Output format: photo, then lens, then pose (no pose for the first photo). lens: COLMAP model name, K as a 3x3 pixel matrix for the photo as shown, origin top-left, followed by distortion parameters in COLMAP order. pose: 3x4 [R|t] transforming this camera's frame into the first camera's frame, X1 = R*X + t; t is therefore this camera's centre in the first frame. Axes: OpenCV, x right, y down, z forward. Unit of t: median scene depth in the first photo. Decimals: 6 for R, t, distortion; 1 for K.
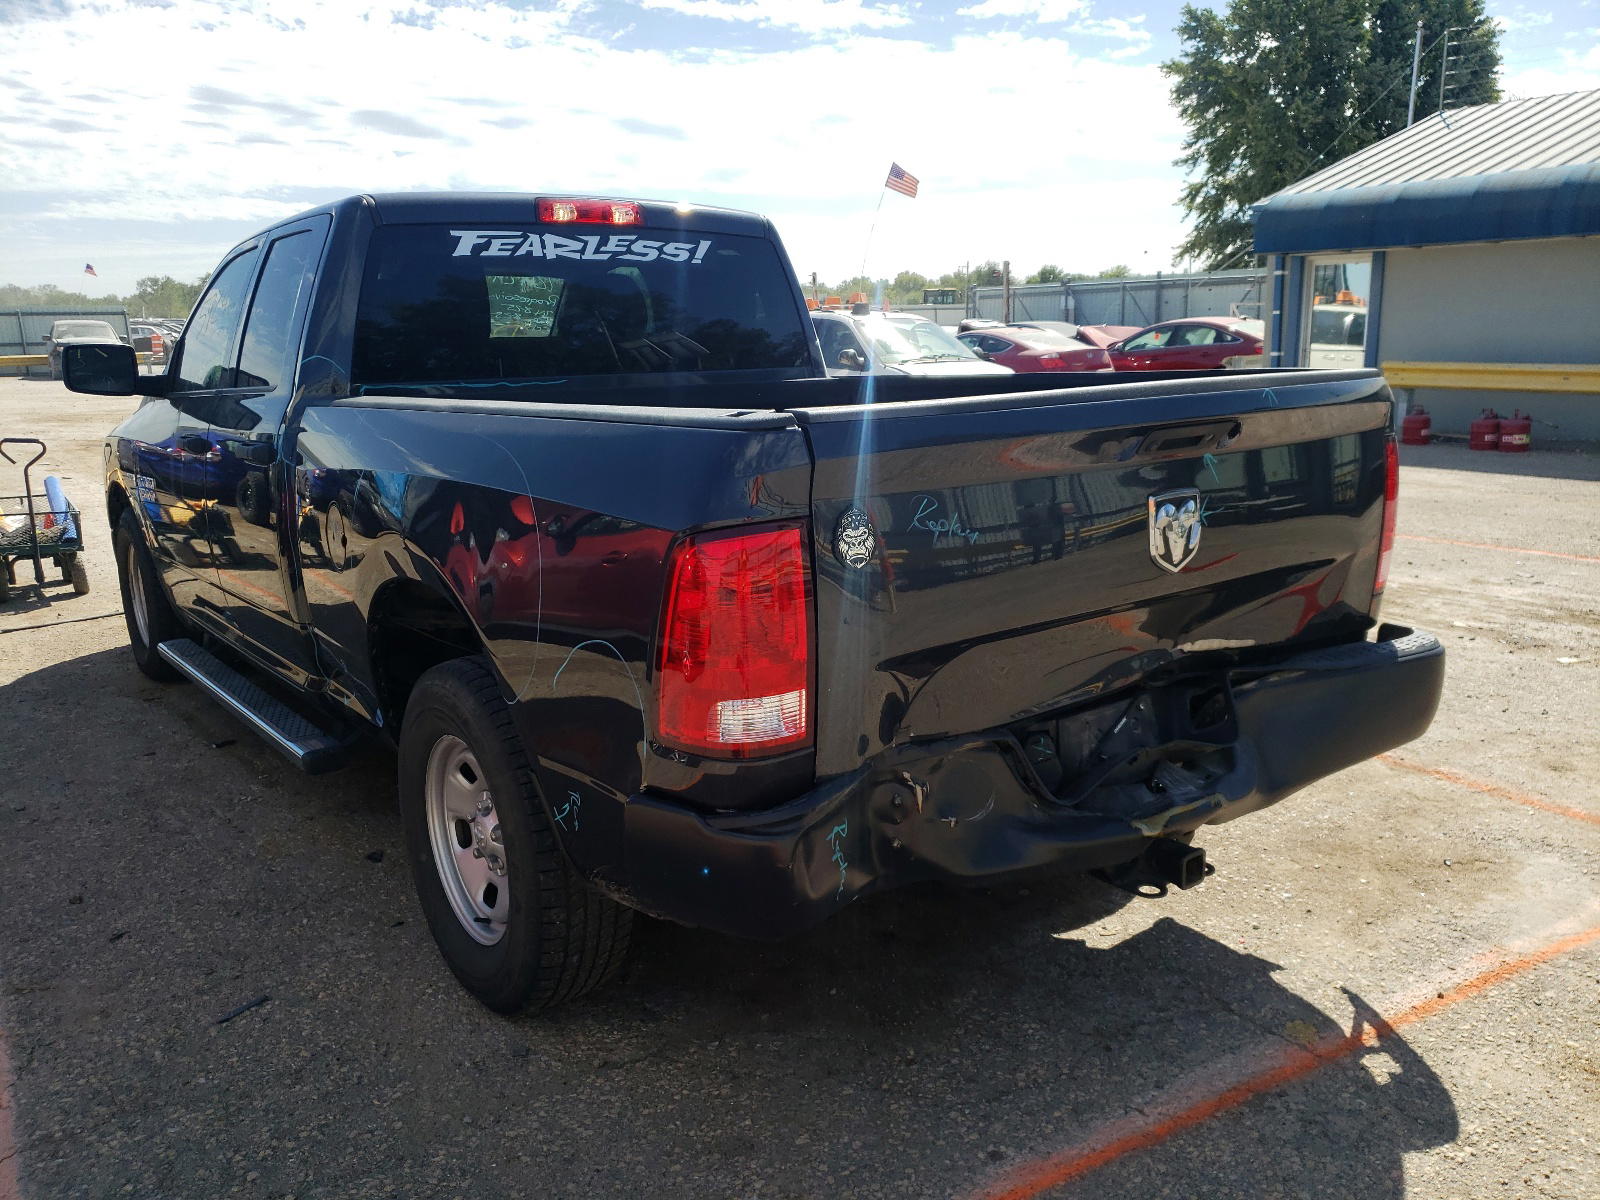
lens RADIAL K [[1242.7, 0, 803.8], [0, 1242.7, 629.2], [0, 0, 1]] dist [0.022652, 0.014693]
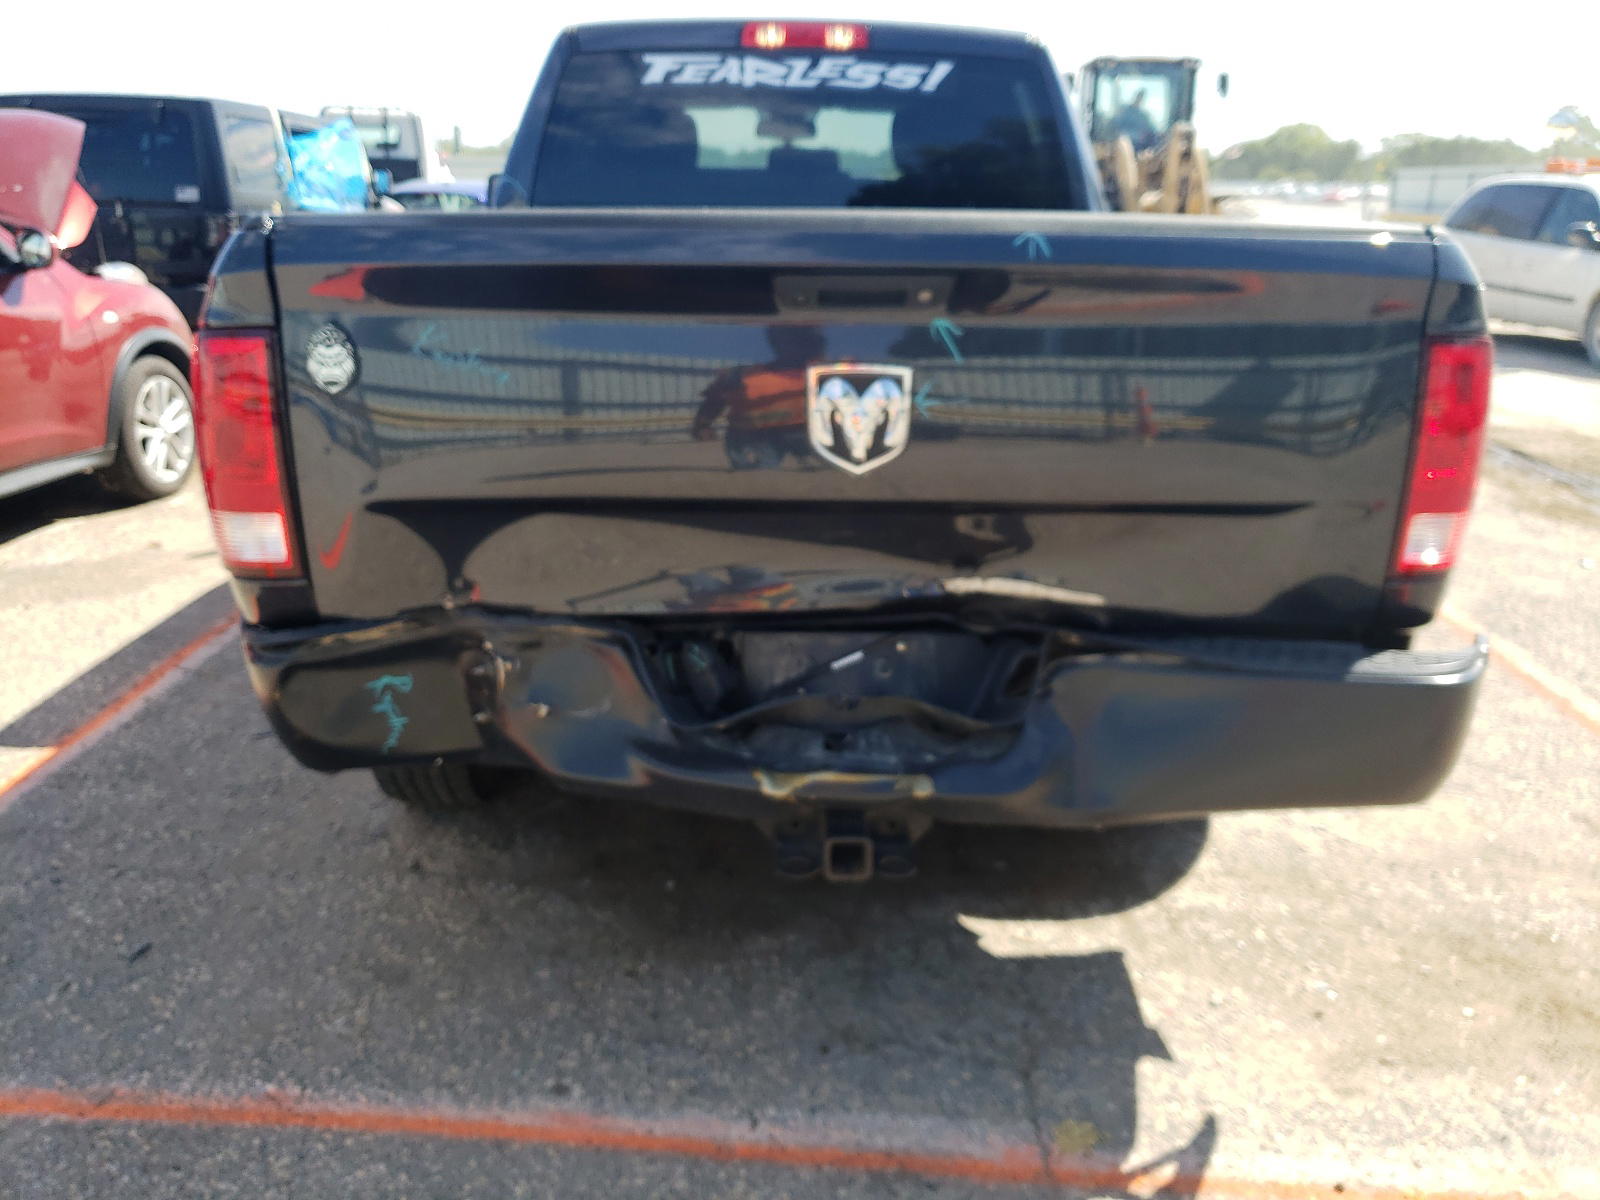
lens RADIAL K [[1242.7, 0, 801.8], [0, 1242.7, 601.1], [0, 0, 1]] dist [0.022652, 0.014693]
pose [[0.813223, 0.205648, -0.544405, 0.499952], [-0.164252, 0.978557, 0.124291, -0.040875], [0.558292, -0.011656, 0.829563, 0.257198]]
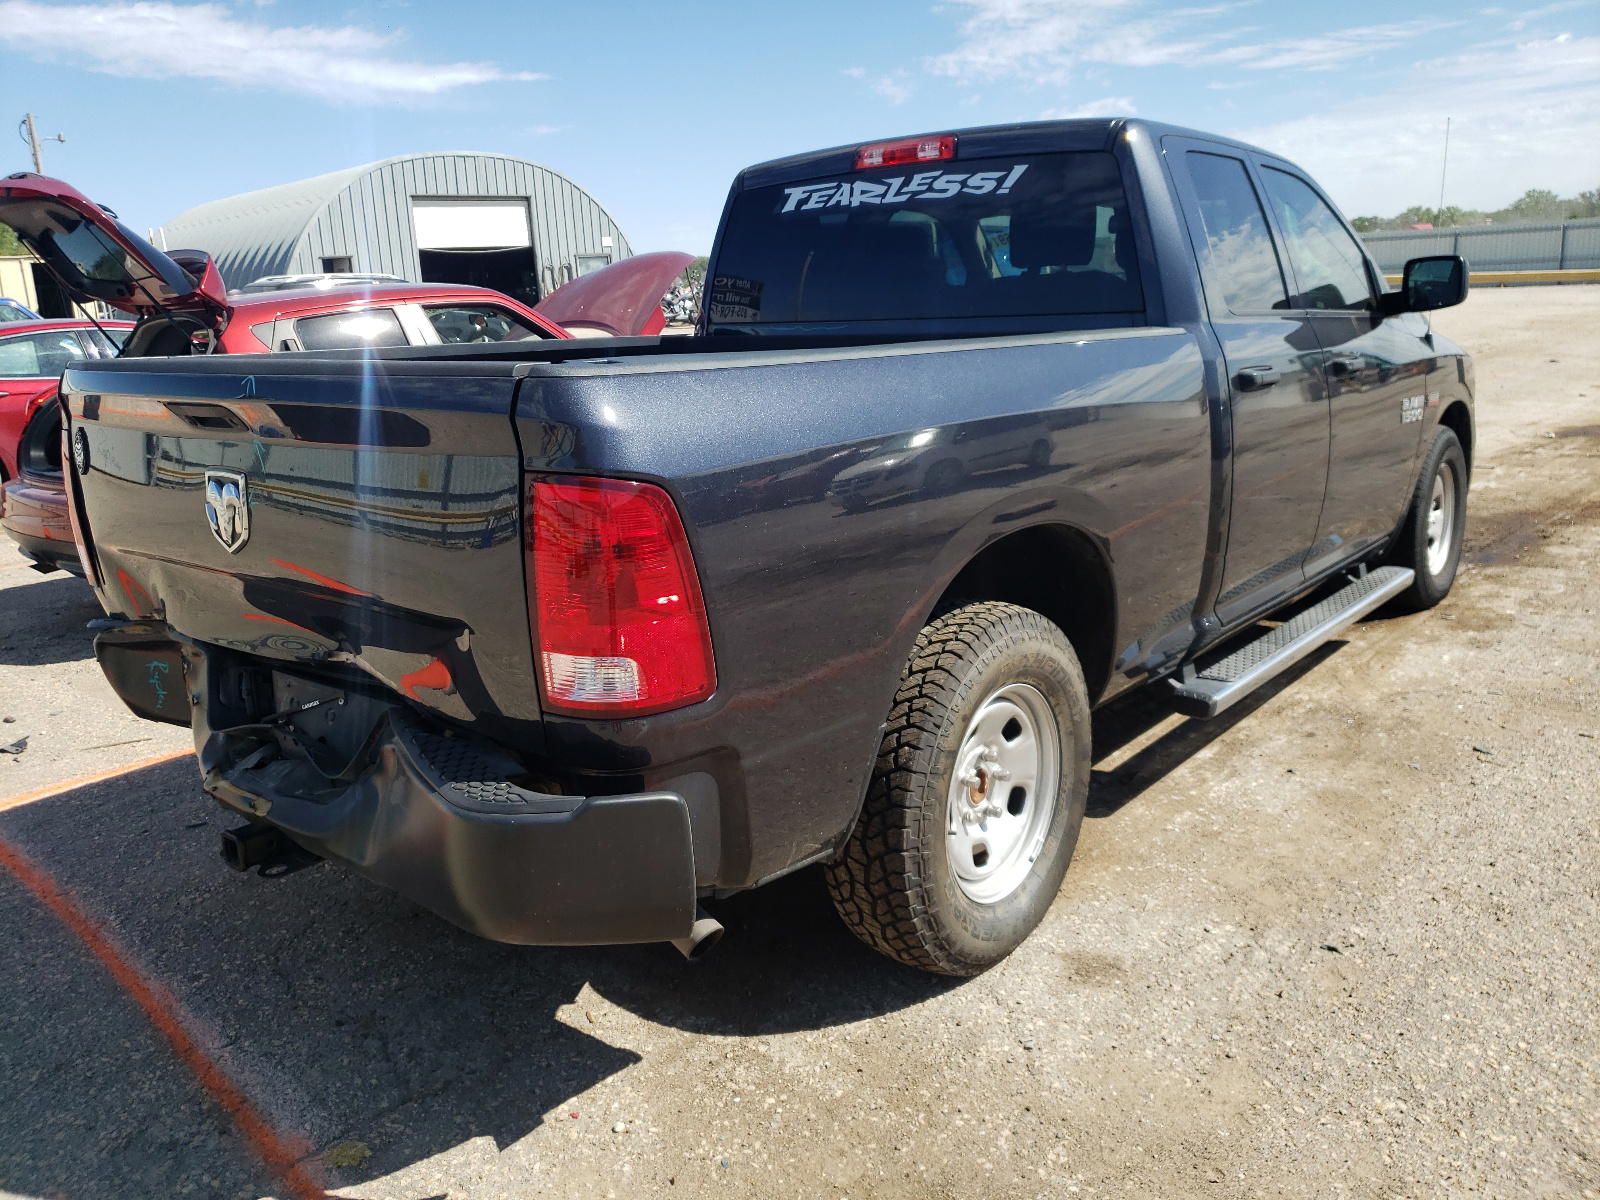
lens RADIAL K [[1242.7, 0, 806.2], [0, 1242.7, 607.8], [0, 0, 1]] dist [0.022652, 0.014693]
pose [[0.225375, 0.248971, -0.941923, 0.961580], [-0.196176, 0.958592, 0.206438, -0.212150], [0.954317, 0.138257, 0.264885, 0.848231]]
